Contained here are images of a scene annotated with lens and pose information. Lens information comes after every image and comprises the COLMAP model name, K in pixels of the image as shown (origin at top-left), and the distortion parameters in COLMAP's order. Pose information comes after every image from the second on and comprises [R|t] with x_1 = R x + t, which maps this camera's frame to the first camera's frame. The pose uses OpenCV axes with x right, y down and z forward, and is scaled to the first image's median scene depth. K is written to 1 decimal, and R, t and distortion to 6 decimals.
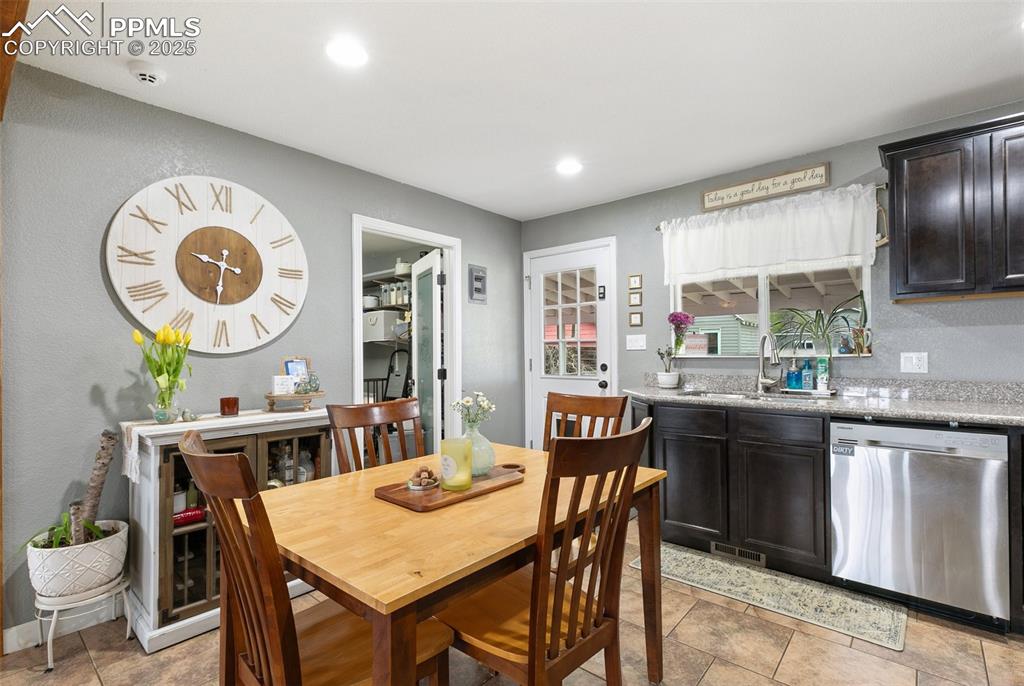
lens RADIAL K [[472.6, 0, 511.1], [0, 472.6, 347.7], [0, 0, 1]] dist [0.010014, -0.000047]
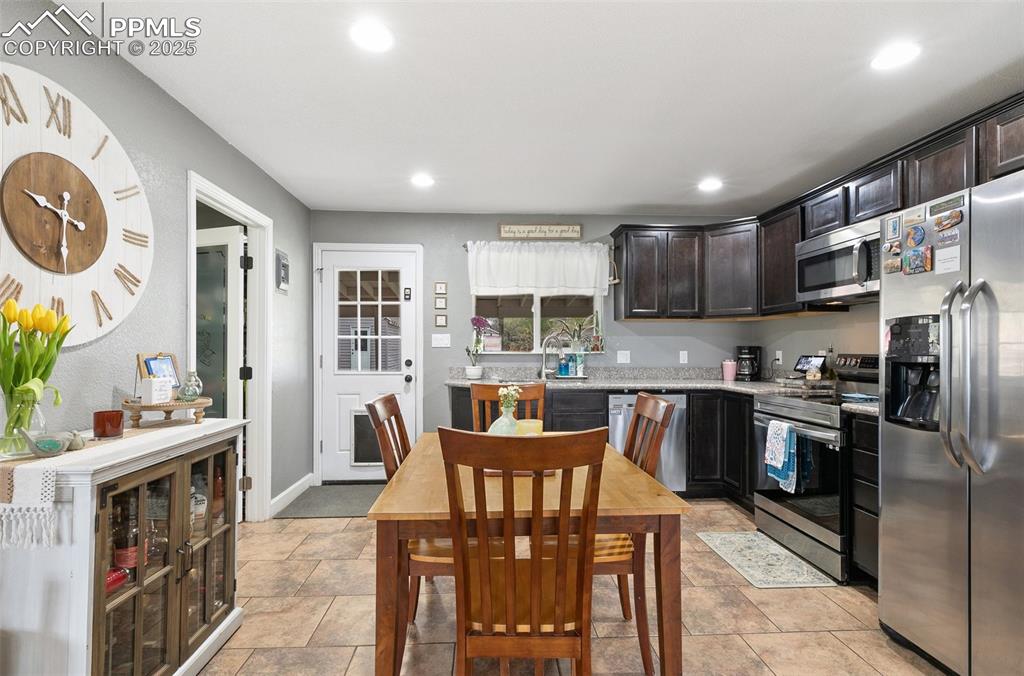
lens RADIAL K [[472.6, 0, 504.2], [0, 472.6, 343.3], [0, 0, 1]] dist [0.010014, -0.000047]
pose [[0.729005, 0.015604, 0.684331, -0.491990], [-0.014462, 0.999868, -0.007393, 0.001816], [-0.684356, -0.004507, 0.729134, 0.070881]]
